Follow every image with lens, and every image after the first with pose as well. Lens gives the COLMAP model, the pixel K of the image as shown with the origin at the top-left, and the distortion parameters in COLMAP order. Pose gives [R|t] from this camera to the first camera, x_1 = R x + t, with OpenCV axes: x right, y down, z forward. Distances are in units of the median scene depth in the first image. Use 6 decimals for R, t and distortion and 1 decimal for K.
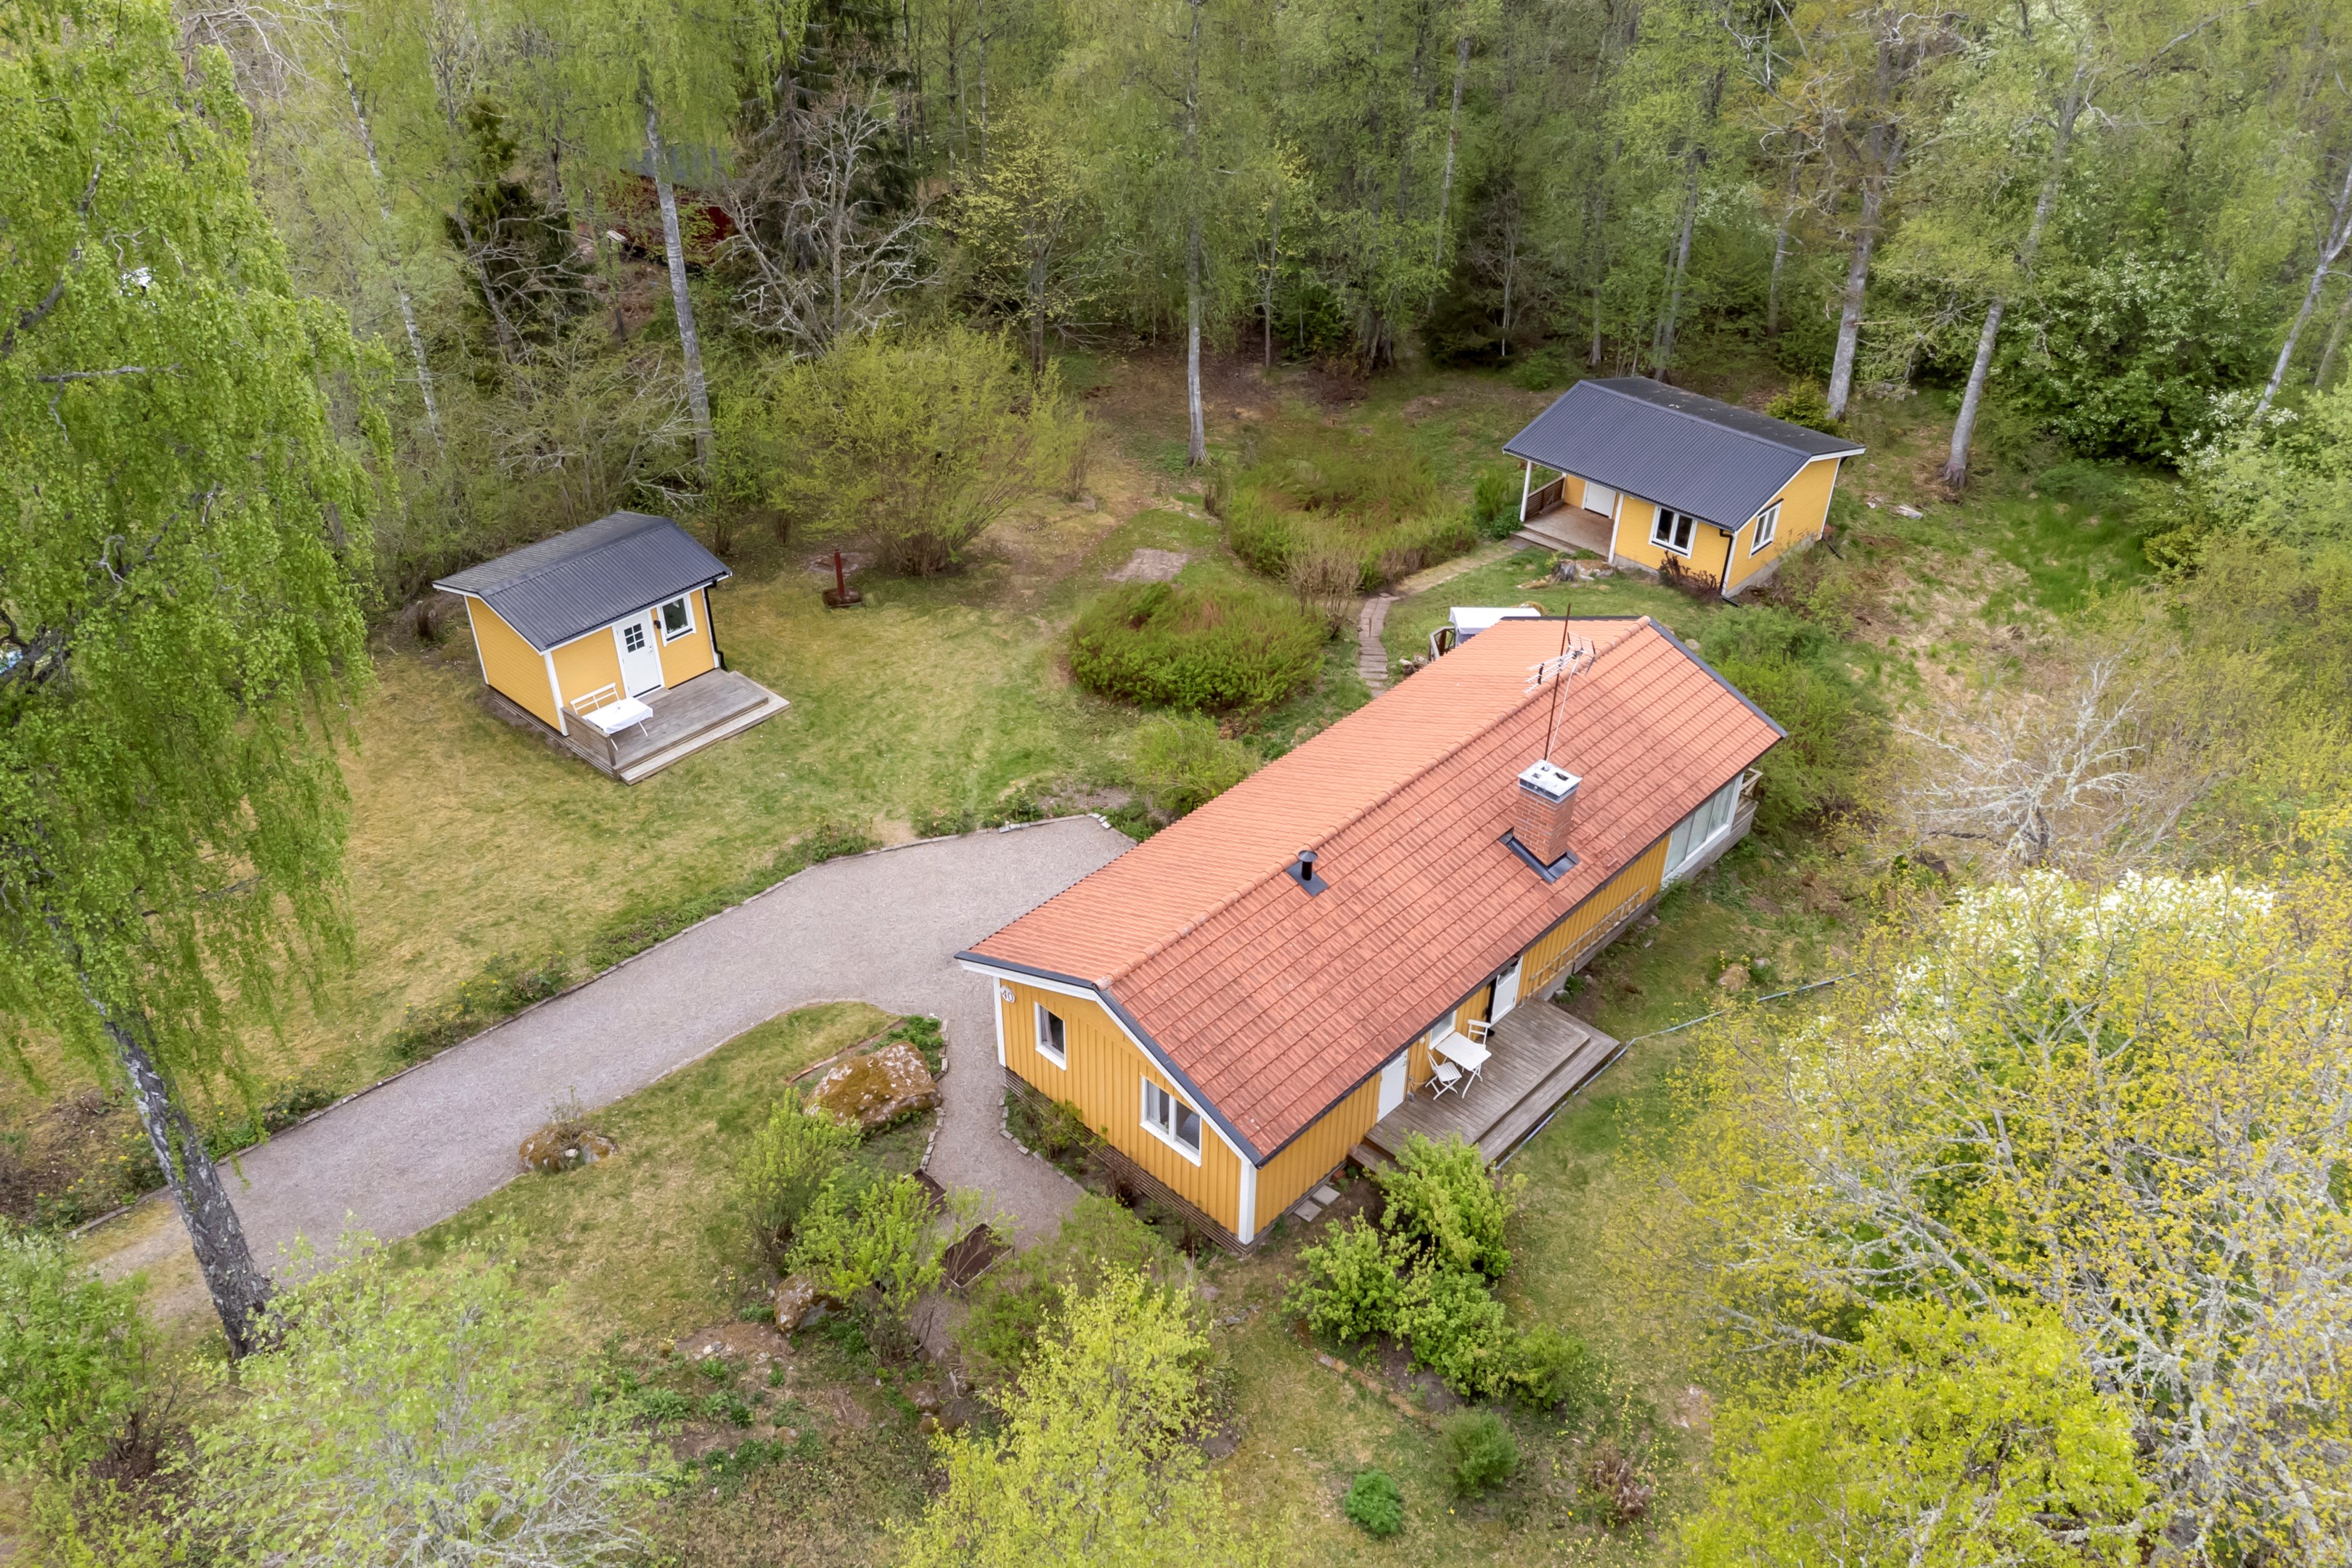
lens RADIAL K [[1758.8, 0, 1176.0], [0, 1758.8, 784.0], [0, 0, 1]] dist [0.001445, 0.000512]
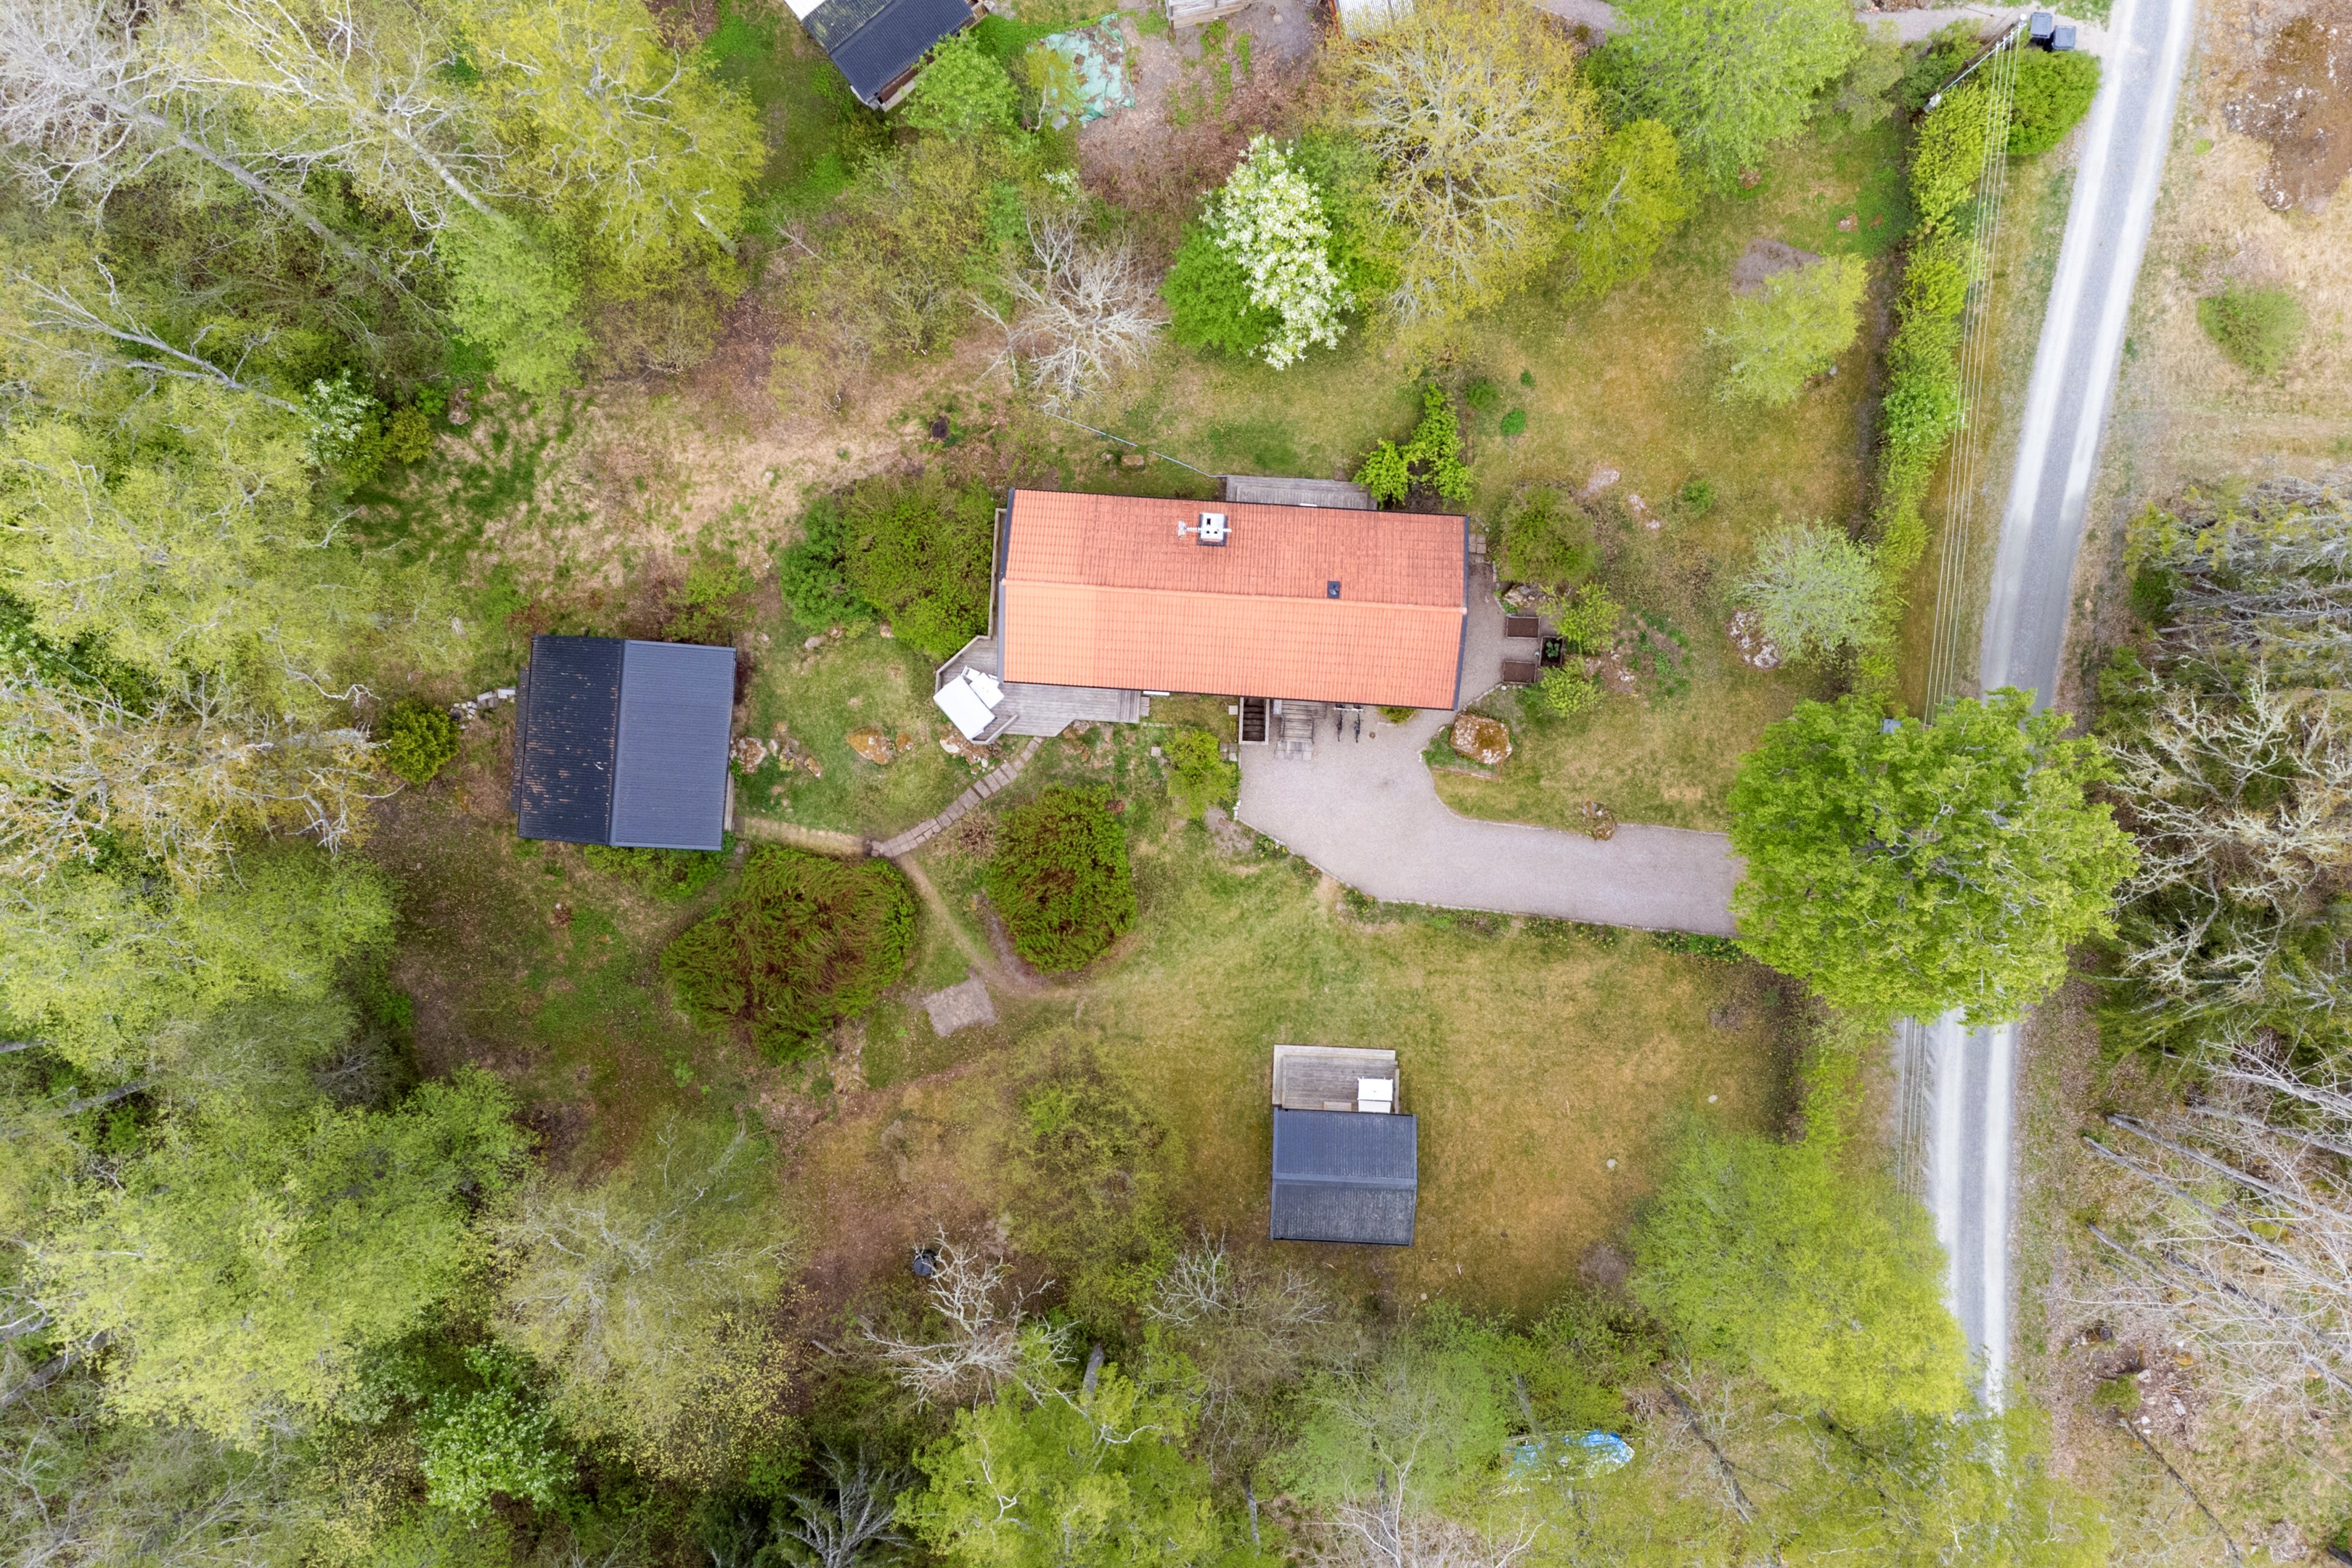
lens RADIAL K [[1825.4, 0, 1164.5], [0, 1825.4, 737.0], [0, 0, 1]] dist [0.075101, 0.000794]
pose [[-0.642448, -0.766245, 0.011388, 0.035995], [0.457335, -0.371438, 0.808009, -1.443845], [-0.614903, 0.524312, 0.589060, -0.034596]]
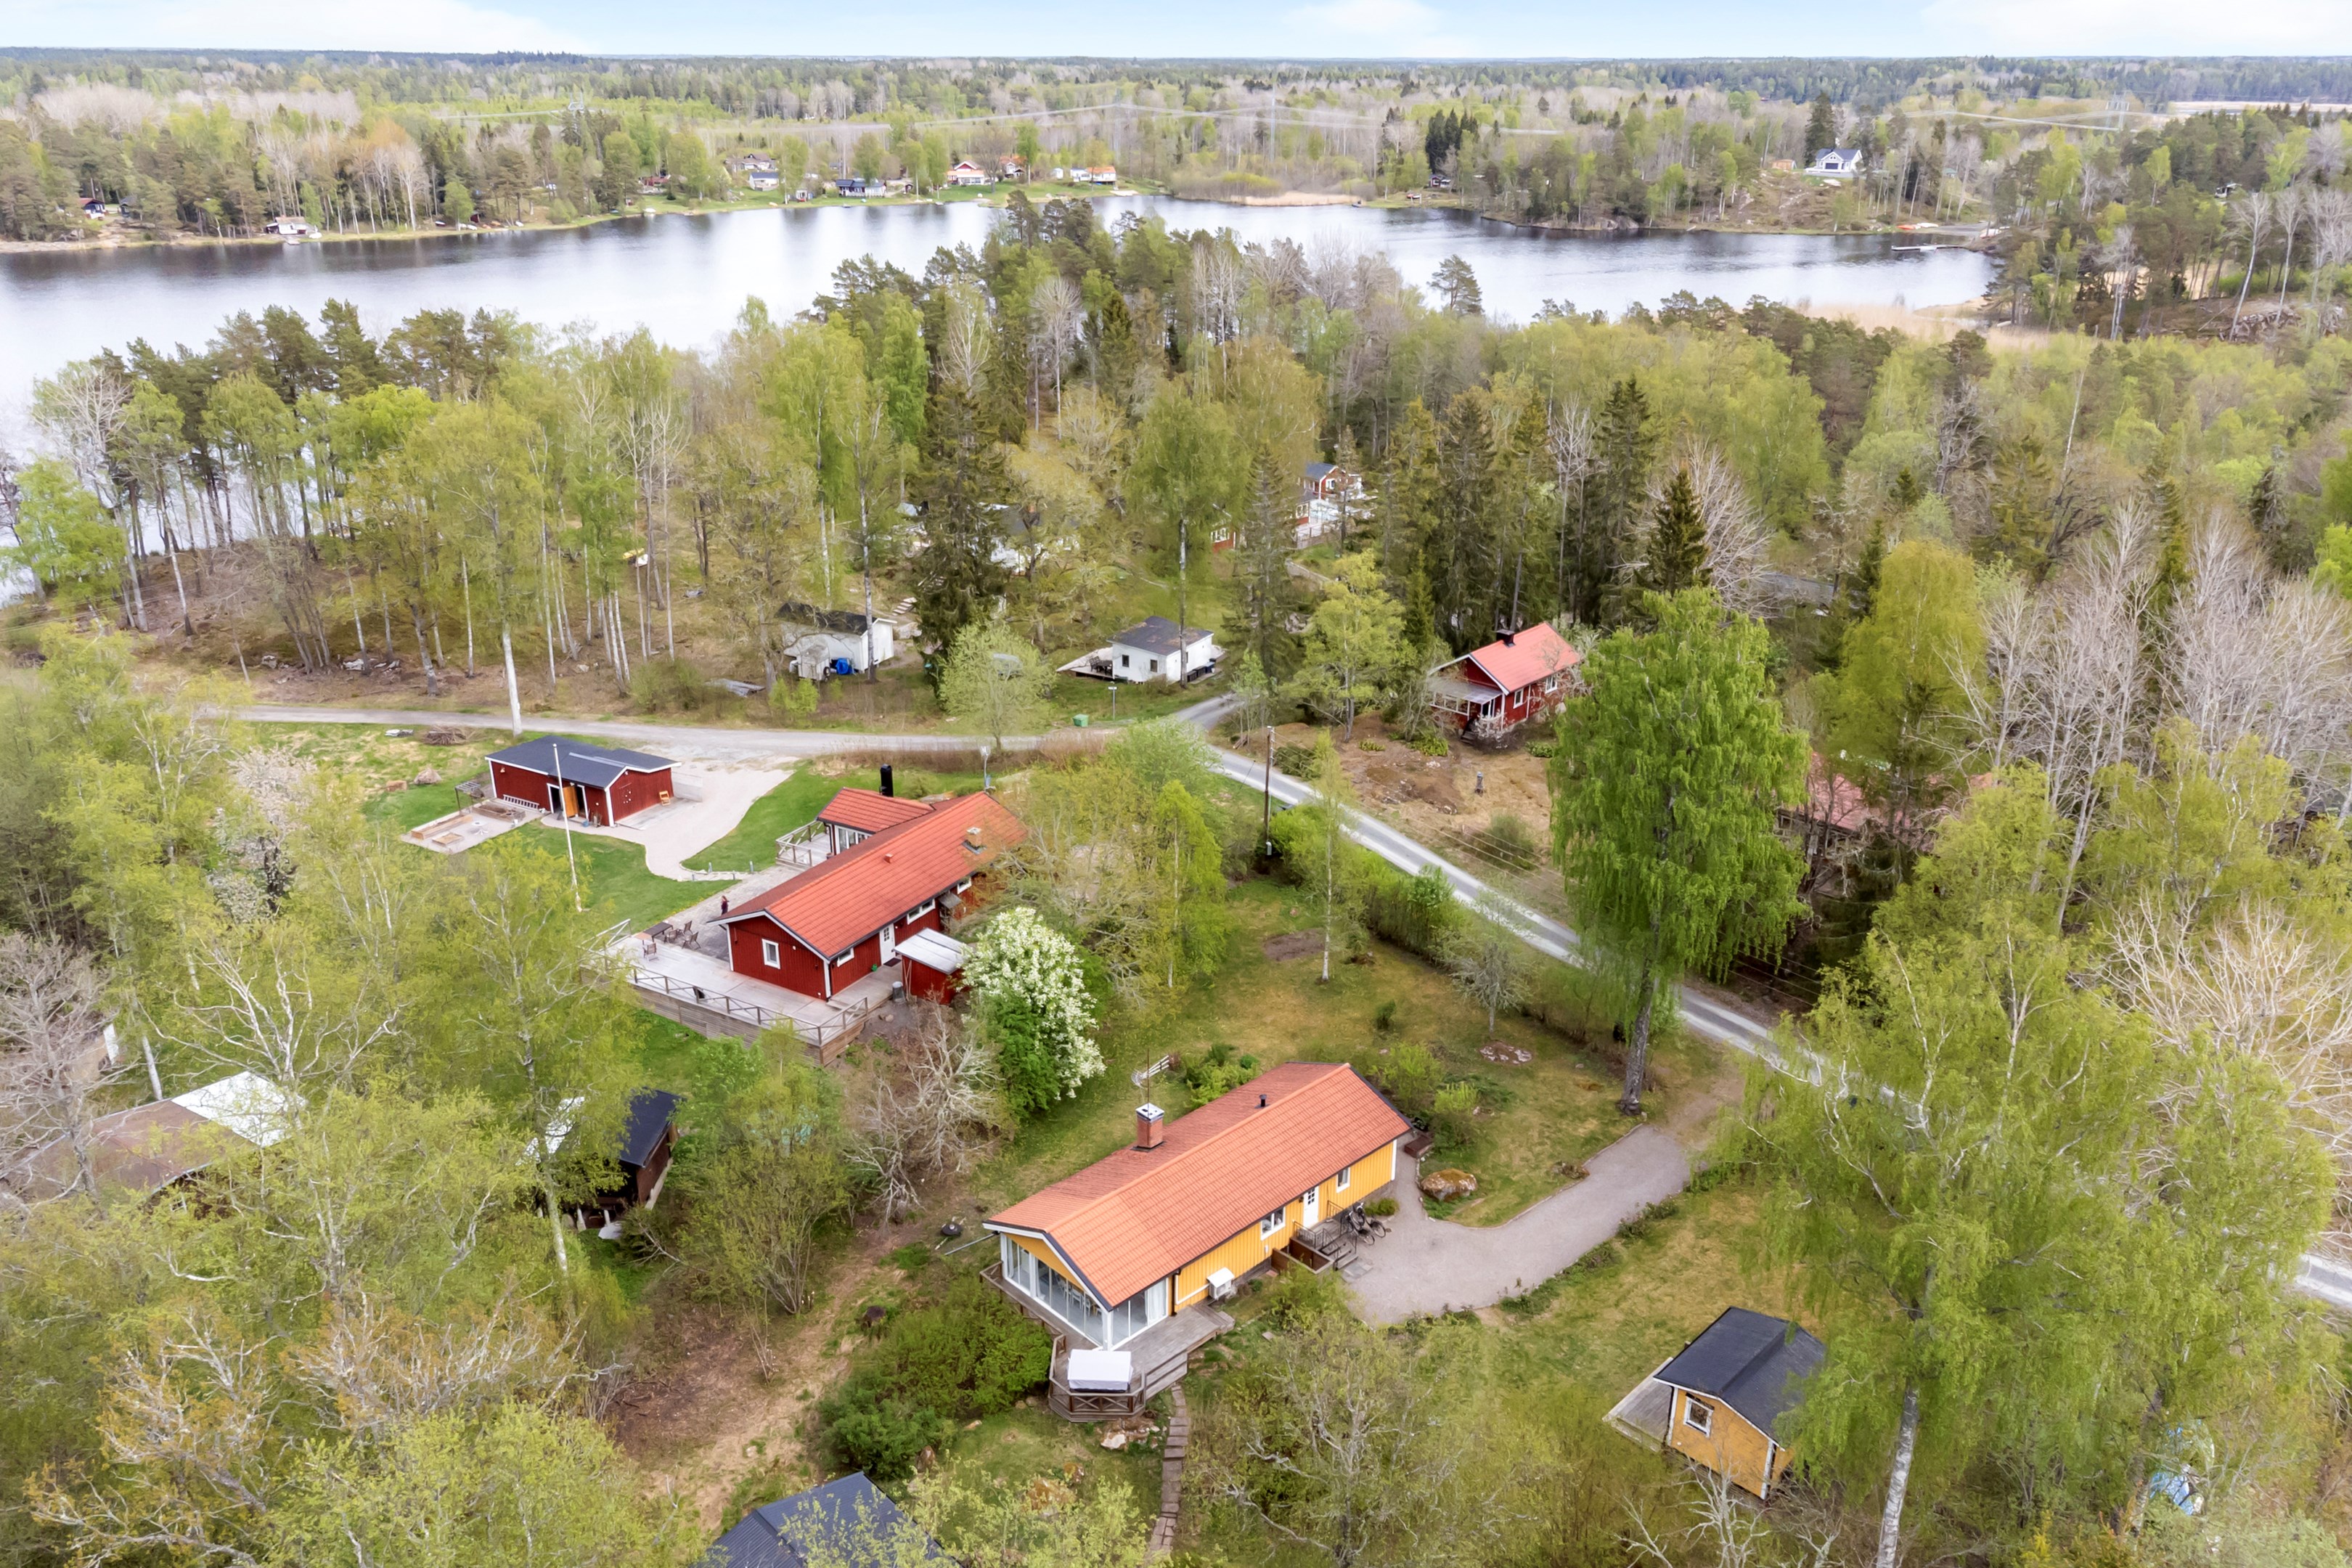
lens RADIAL K [[1807.2, 0, 1176.0], [0, 1807.2, 784.0], [0, 0, 1]] dist [0.043193, -0.002153]
pose [[-0.998926, -0.026186, 0.038237, 0.085980], [0.017837, 0.544272, 0.838719, -1.730810], [-0.042774, 0.838500, -0.543220, 1.541440]]
